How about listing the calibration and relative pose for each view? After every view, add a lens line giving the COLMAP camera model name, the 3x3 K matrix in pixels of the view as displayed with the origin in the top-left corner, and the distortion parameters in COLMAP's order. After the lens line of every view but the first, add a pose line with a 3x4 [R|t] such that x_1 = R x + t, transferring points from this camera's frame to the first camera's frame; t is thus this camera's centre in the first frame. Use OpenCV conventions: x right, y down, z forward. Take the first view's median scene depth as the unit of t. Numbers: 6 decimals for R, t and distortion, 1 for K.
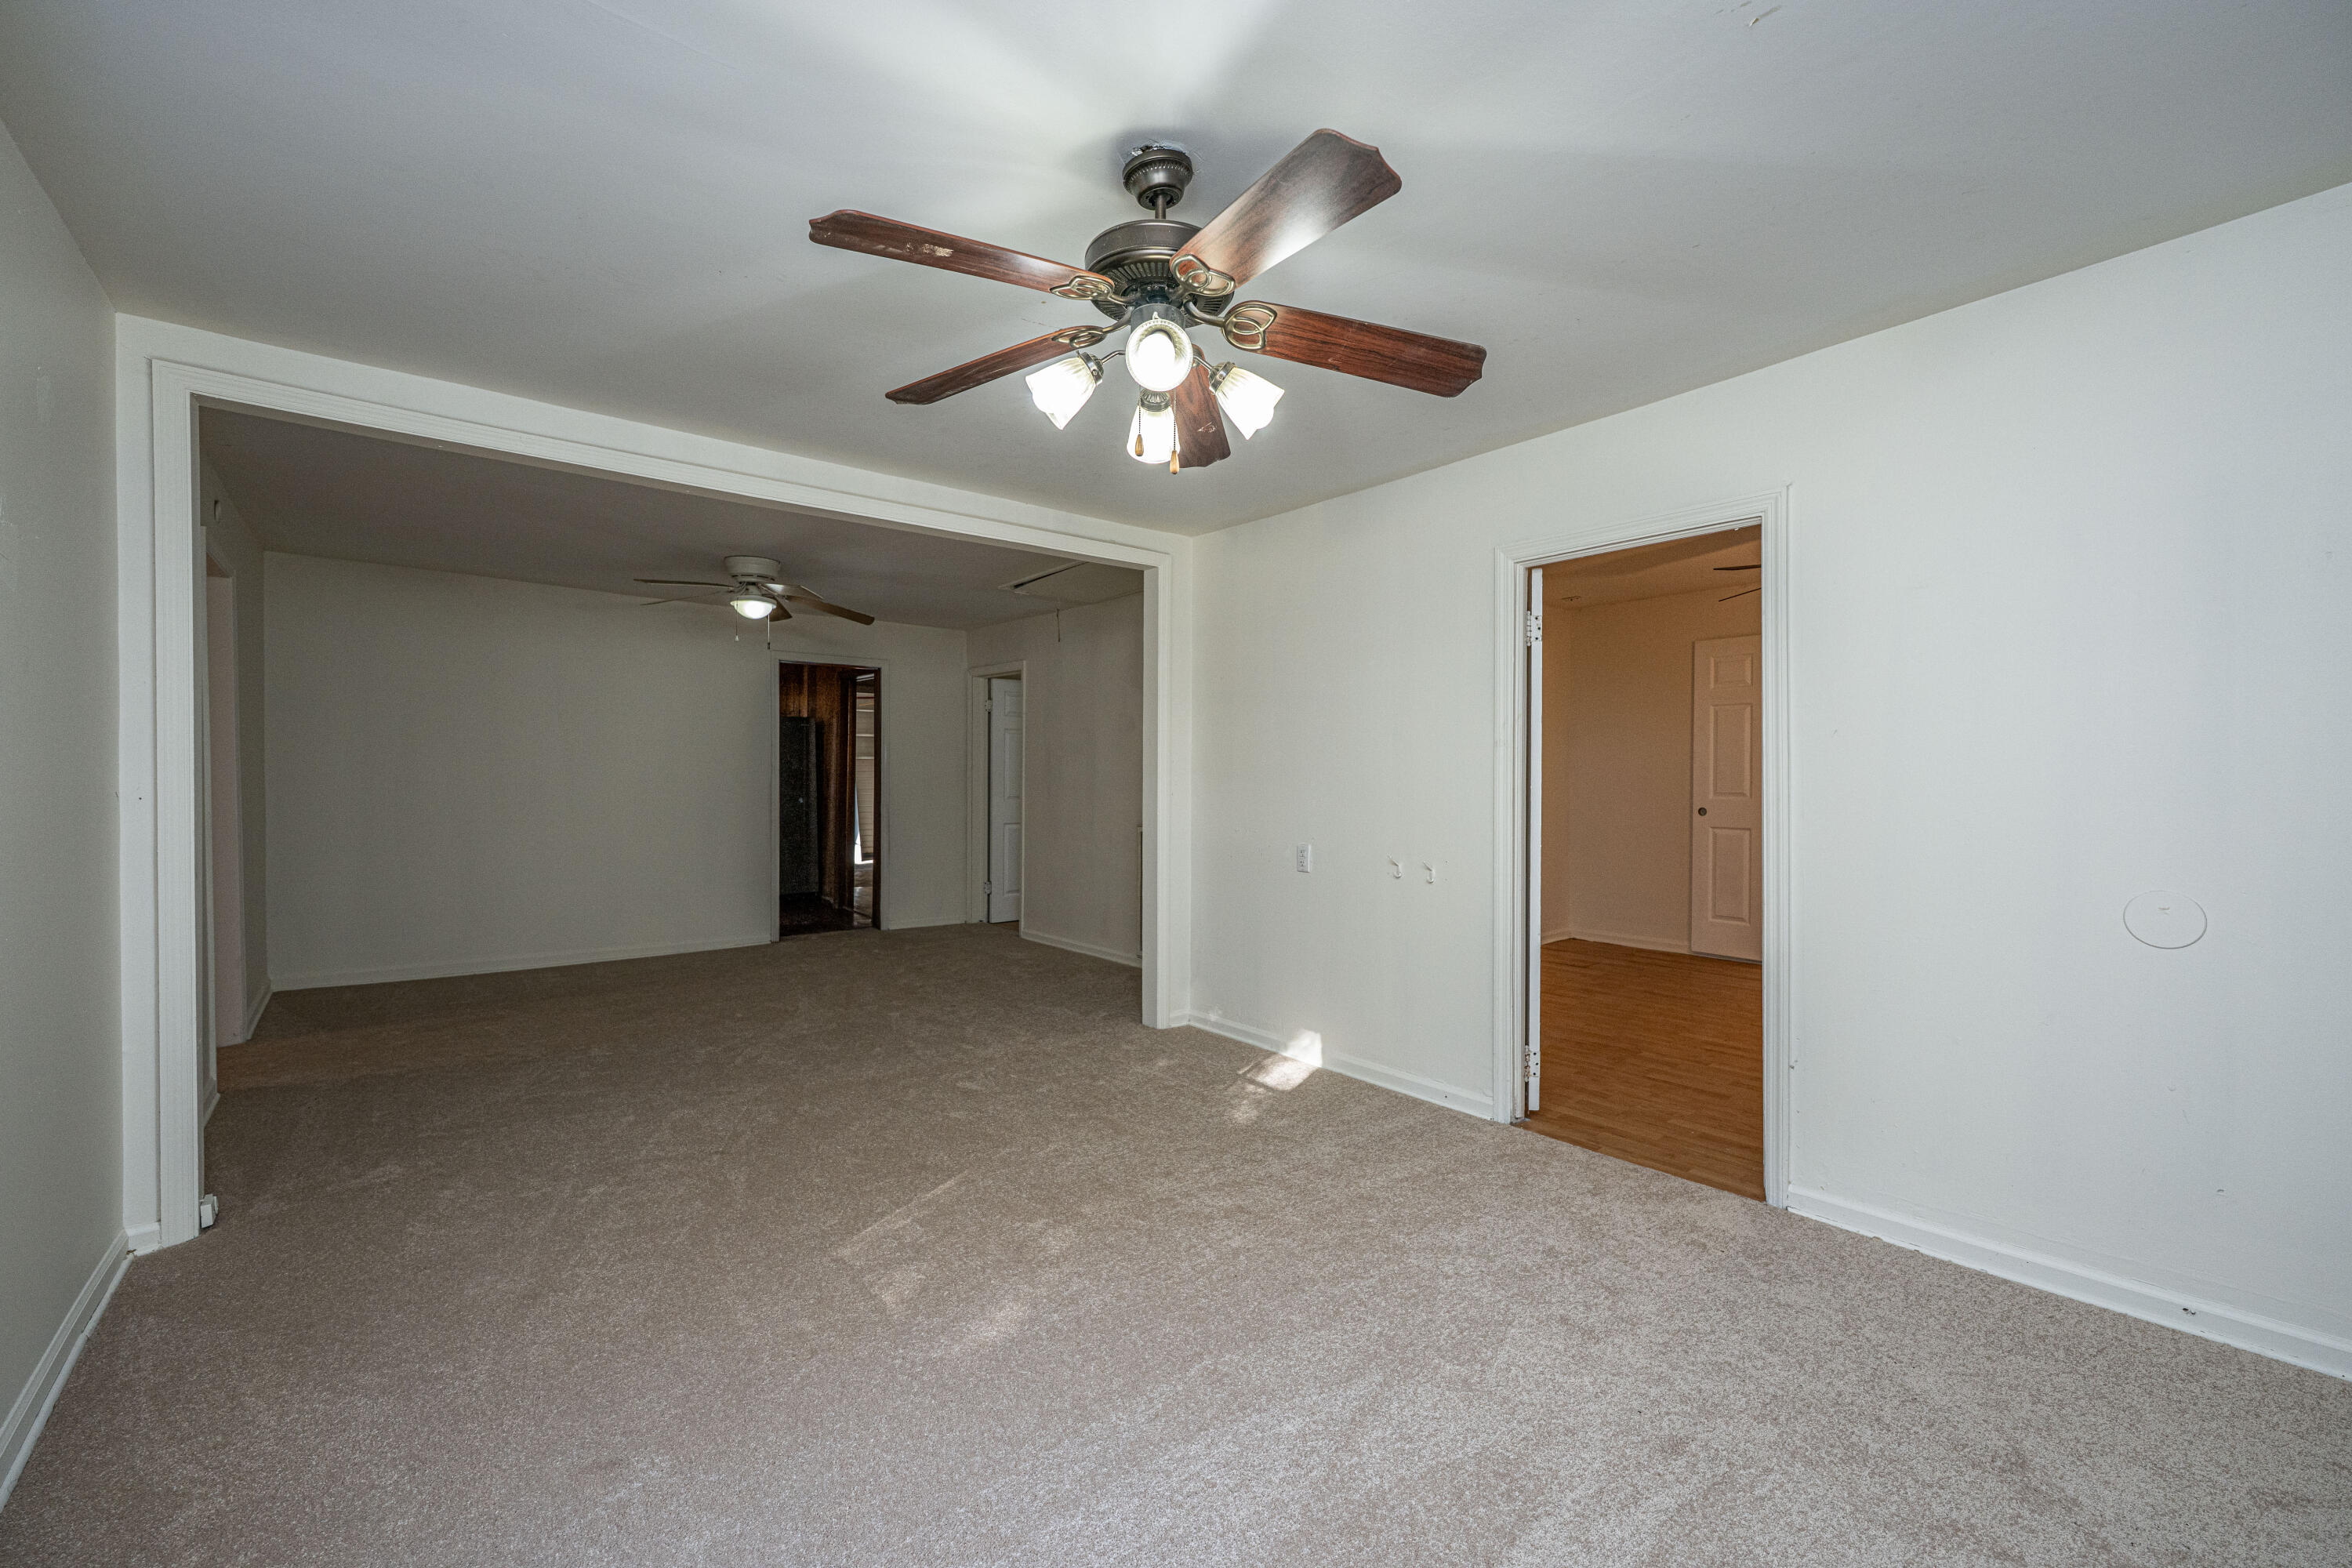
lens RADIAL K [[957.0, 0, 1176.0], [0, 957.0, 784.0], [0, 0, 1]] dist [-0.000598, -0.000021]
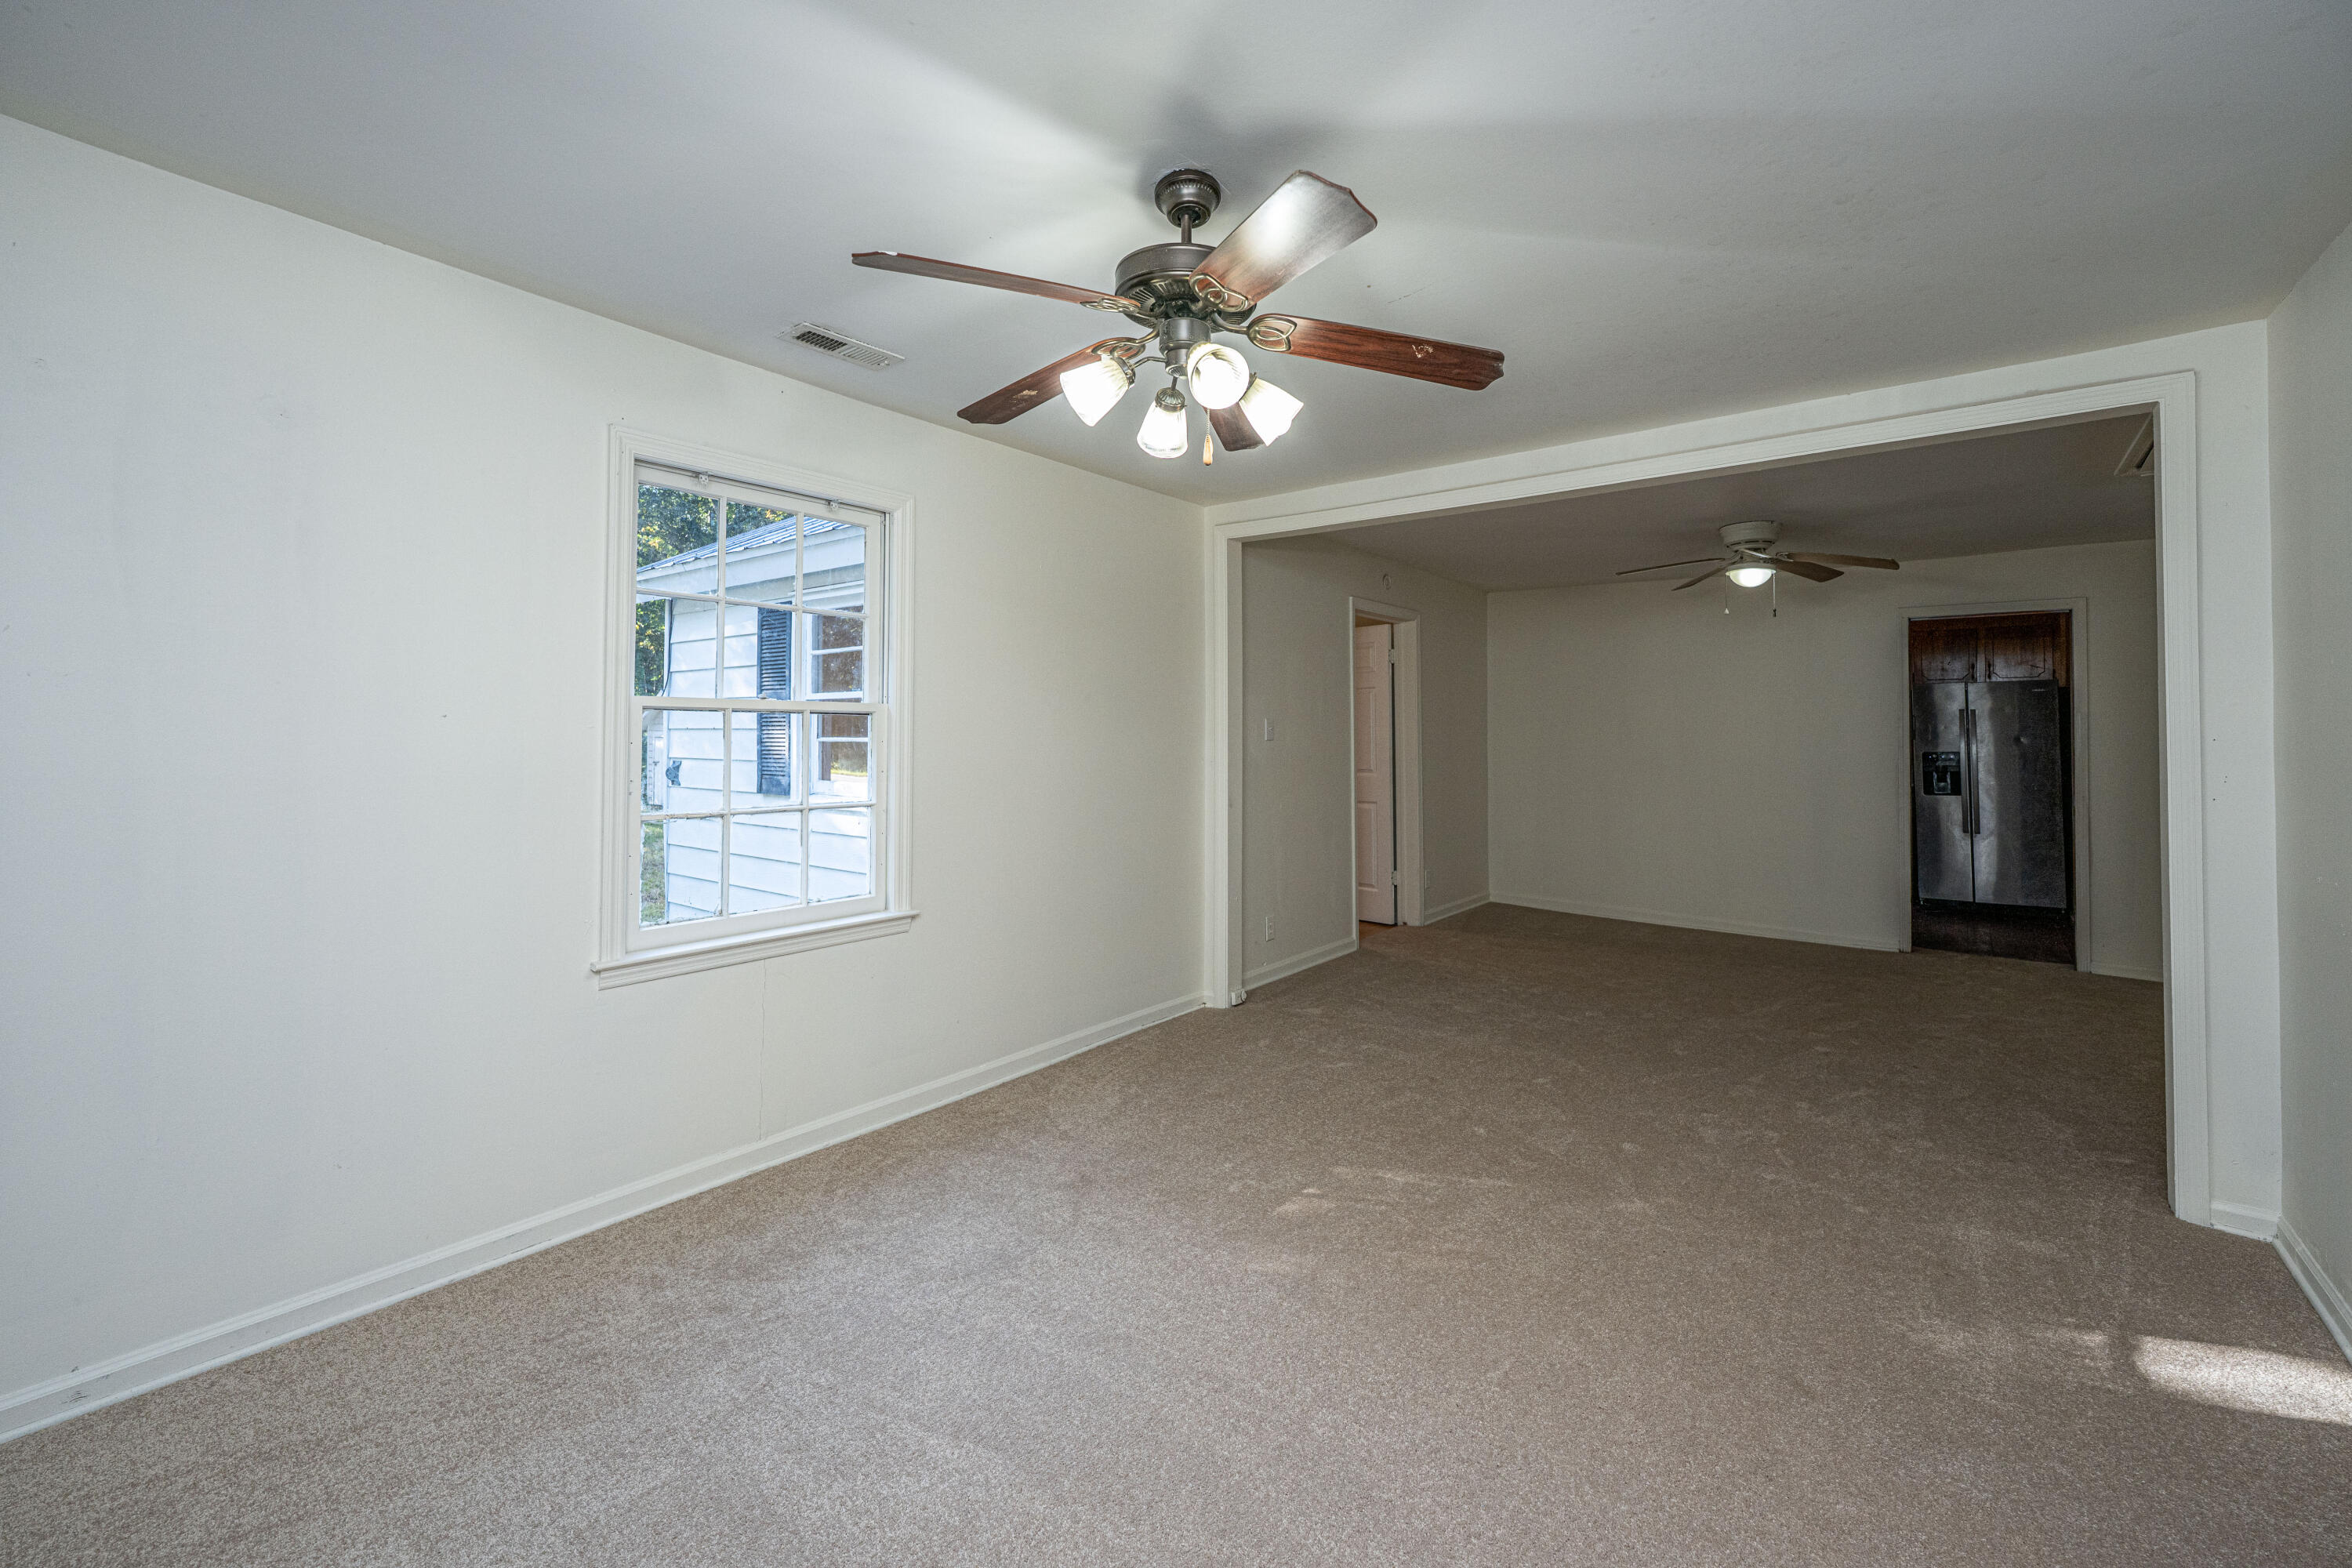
lens RADIAL K [[943.7, 0, 1186.0], [0, 943.7, 716.4], [0, 0, 1]] dist [-0.000921, -0.000095]
pose [[0.220301, -0.019976, -0.975227, 0.431369], [-0.020438, 0.999476, -0.025089, -0.013643], [0.975218, 0.025459, 0.219777, 0.329741]]
